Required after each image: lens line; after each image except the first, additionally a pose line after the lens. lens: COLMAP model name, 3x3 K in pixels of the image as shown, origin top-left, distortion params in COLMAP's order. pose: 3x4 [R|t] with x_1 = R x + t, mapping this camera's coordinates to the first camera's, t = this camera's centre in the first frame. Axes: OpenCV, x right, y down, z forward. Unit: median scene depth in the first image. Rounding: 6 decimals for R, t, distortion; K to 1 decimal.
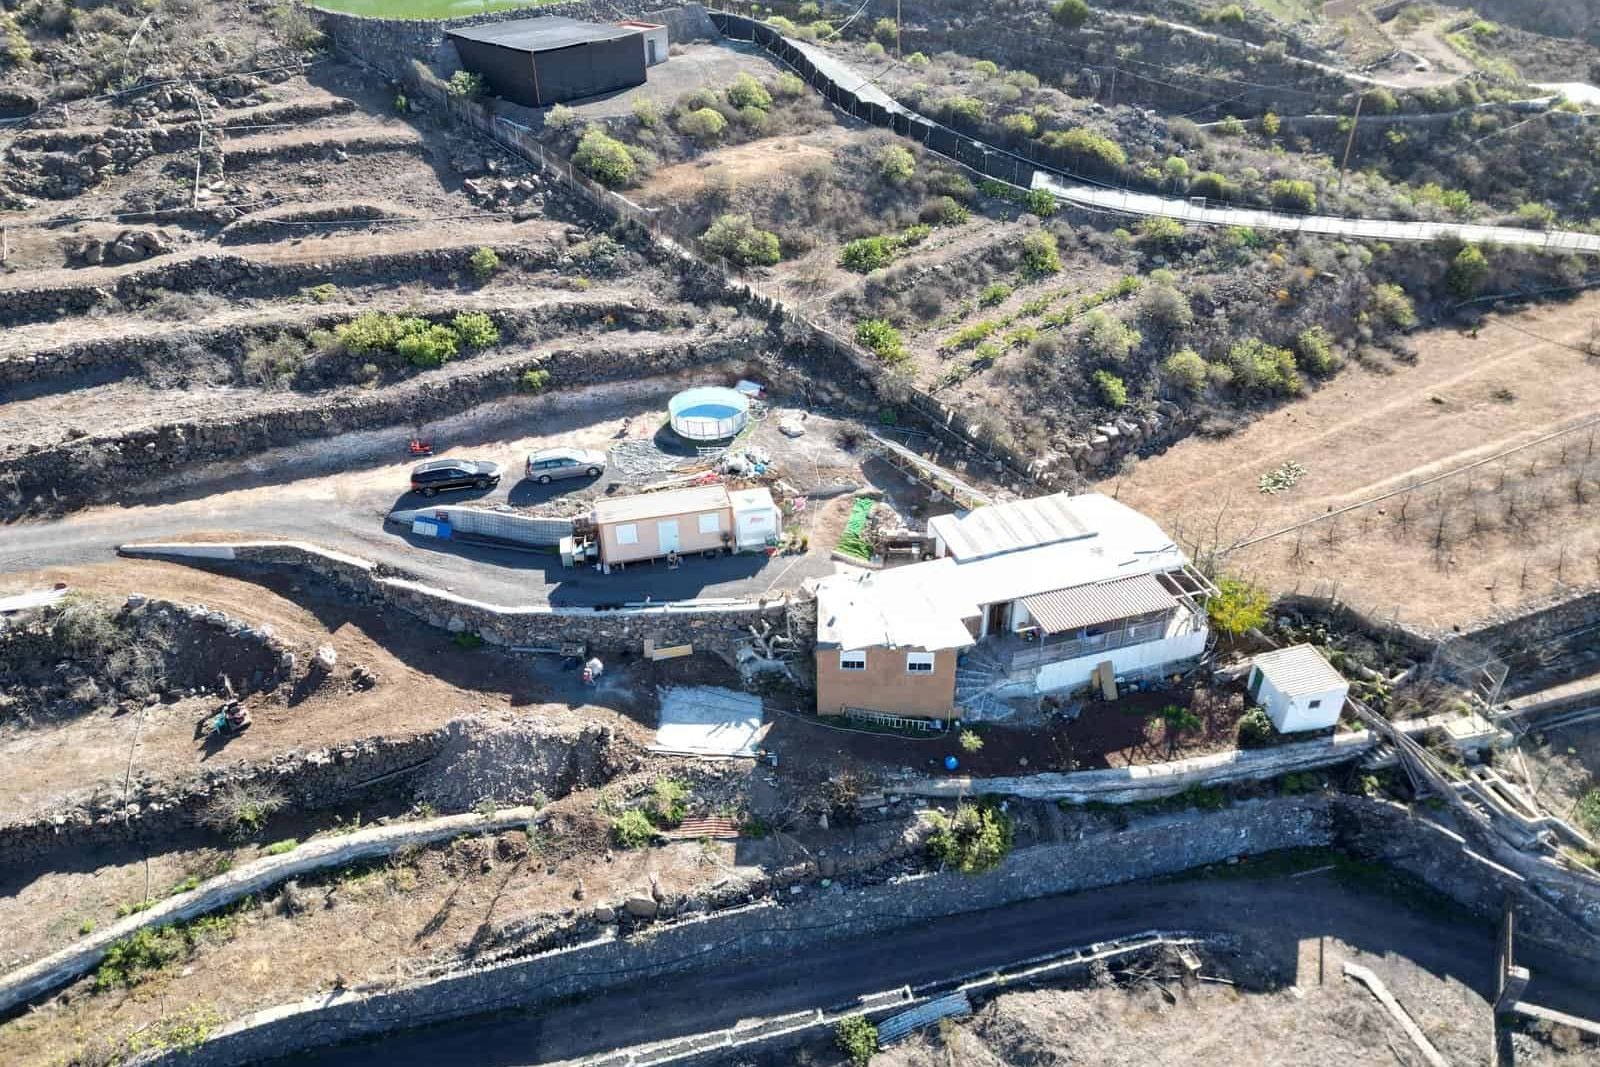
lens RADIAL K [[1113.9, 0, 792.6], [0, 1113.9, 536.3], [0, 0, 1]] dist [0.060211, -0.031468]
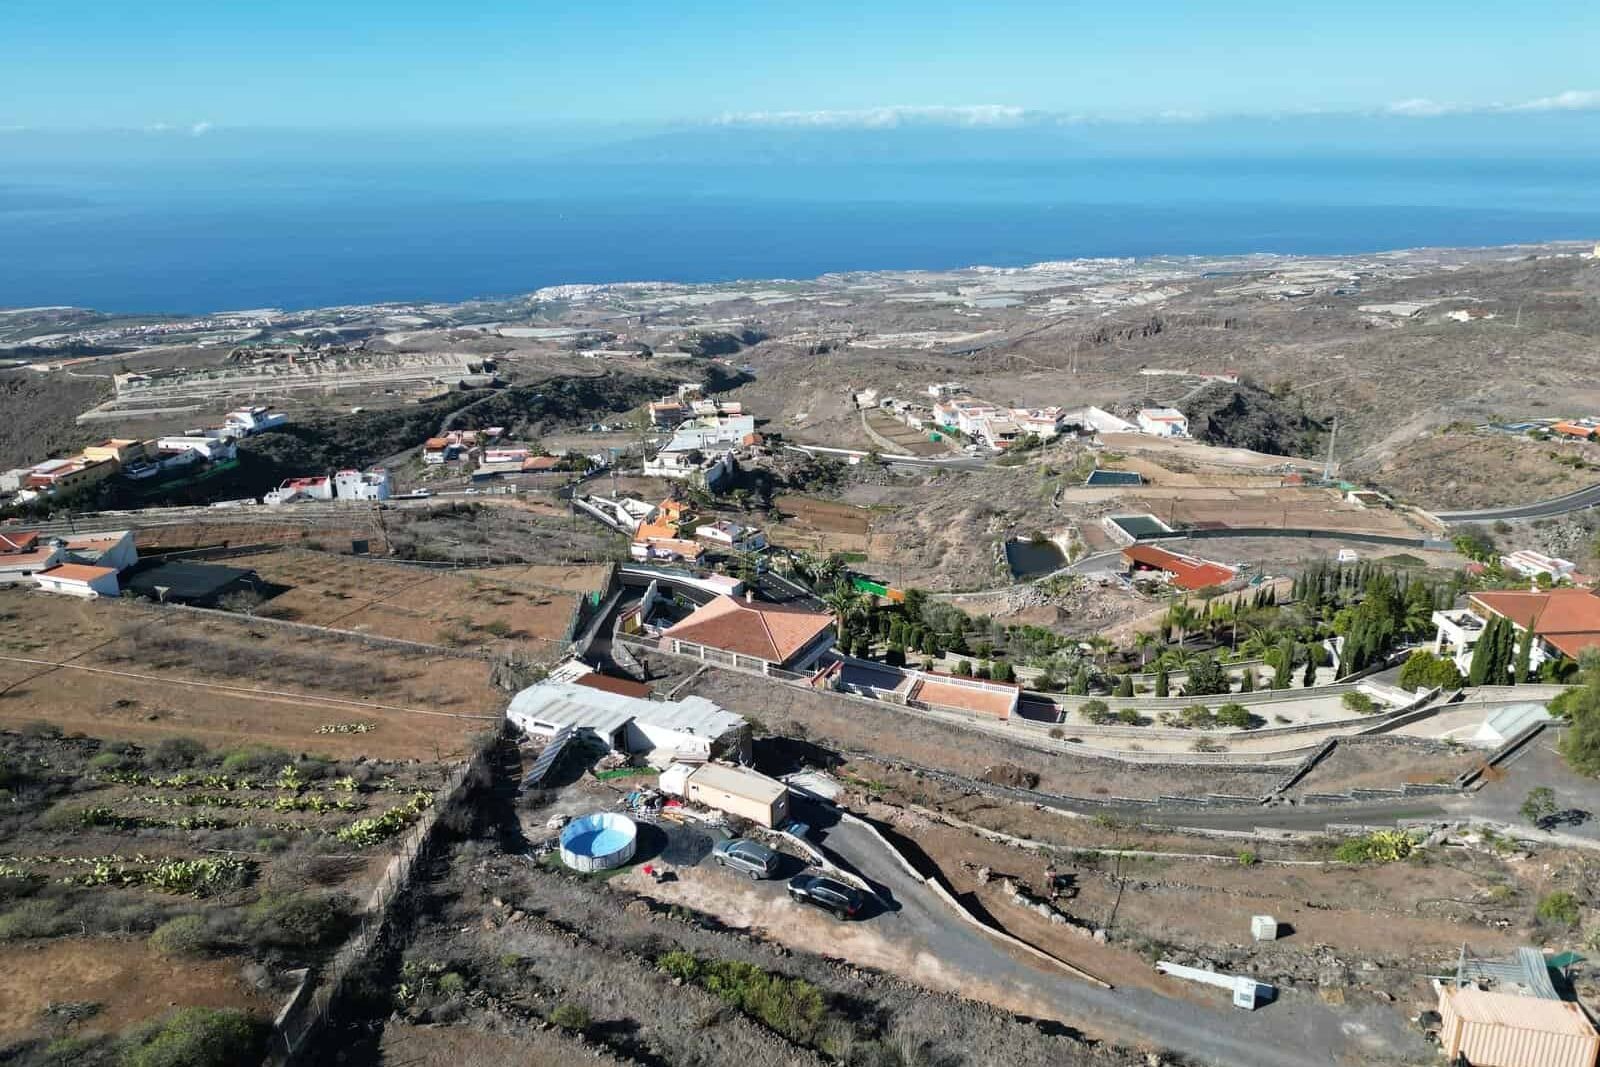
lens RADIAL K [[1104.7, 0, 801.4], [0, 1104.7, 542.7], [0, 0, 1]] dist [0.084674, -0.081596]
pose [[-0.734452, -0.216132, 0.643325, -0.890749], [0.382029, 0.651815, 0.655127, -0.975563], [-0.560923, 0.726928, -0.396158, 1.174547]]
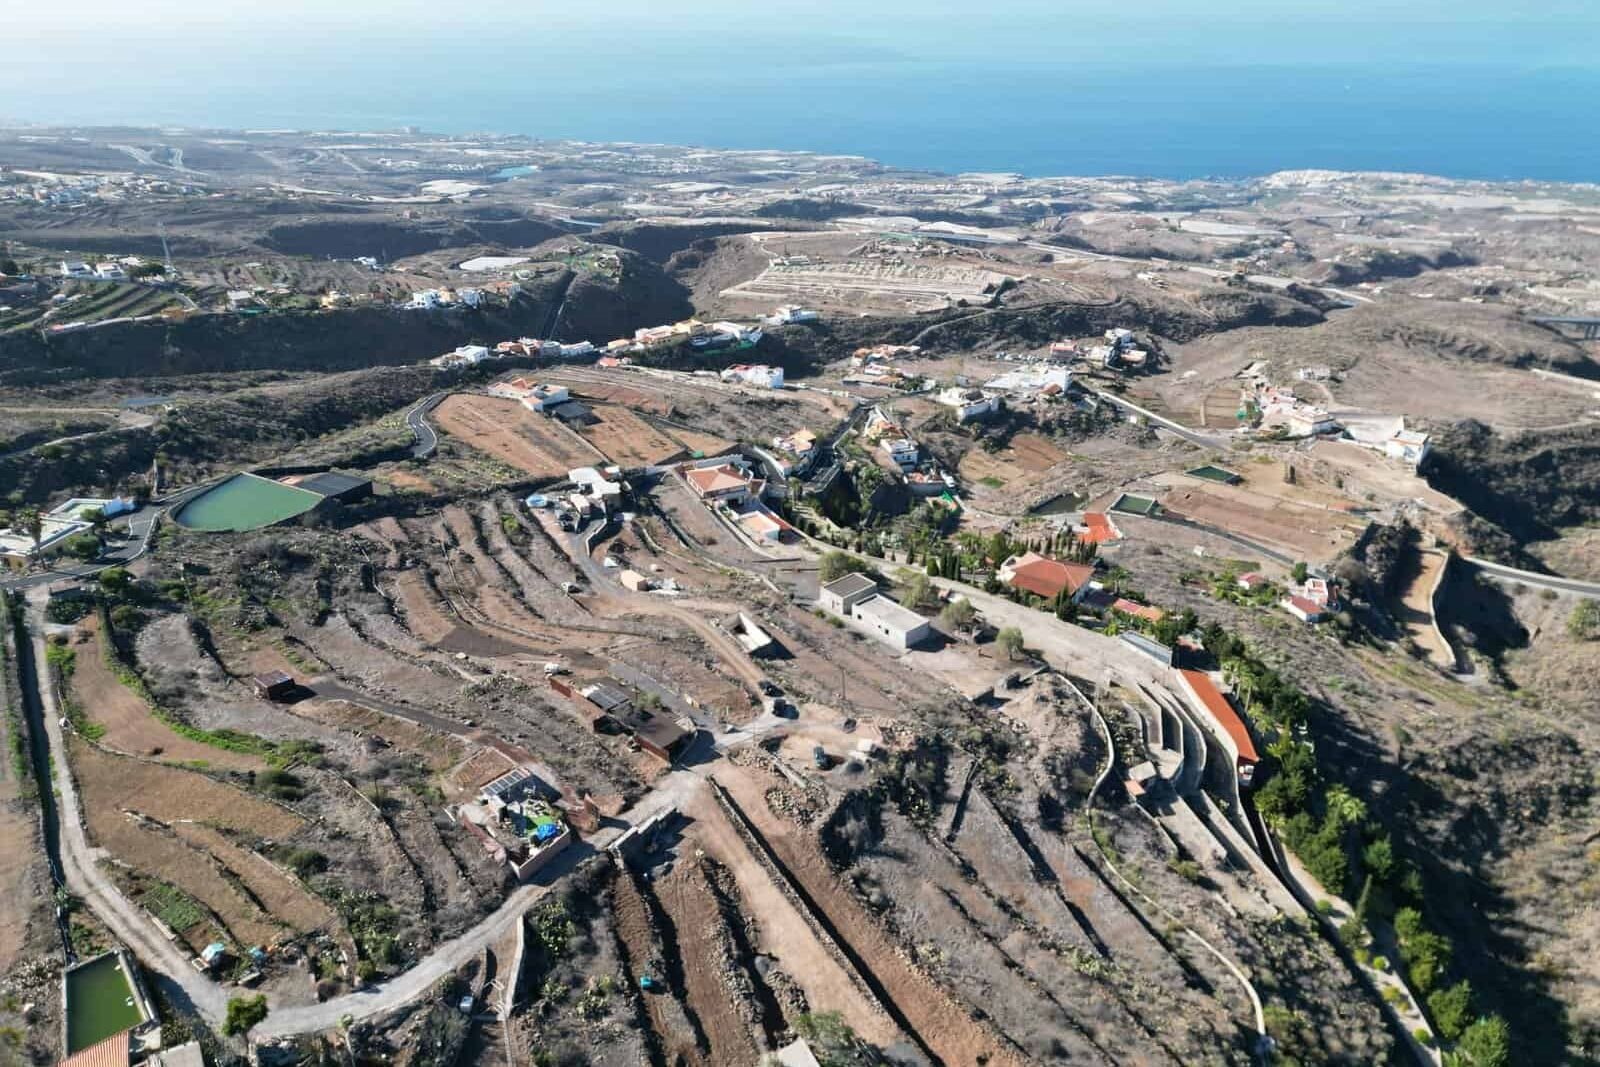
lens RADIAL K [[1104.7, 0, 798.7], [0, 1104.7, 553.2], [0, 0, 1]] dist [0.084674, -0.081596]
pose [[-0.180909, -0.431080, 0.883992, -4.185626], [0.538016, 0.709031, 0.455866, -1.403192], [-0.823292, 0.558072, 0.103658, -0.113345]]
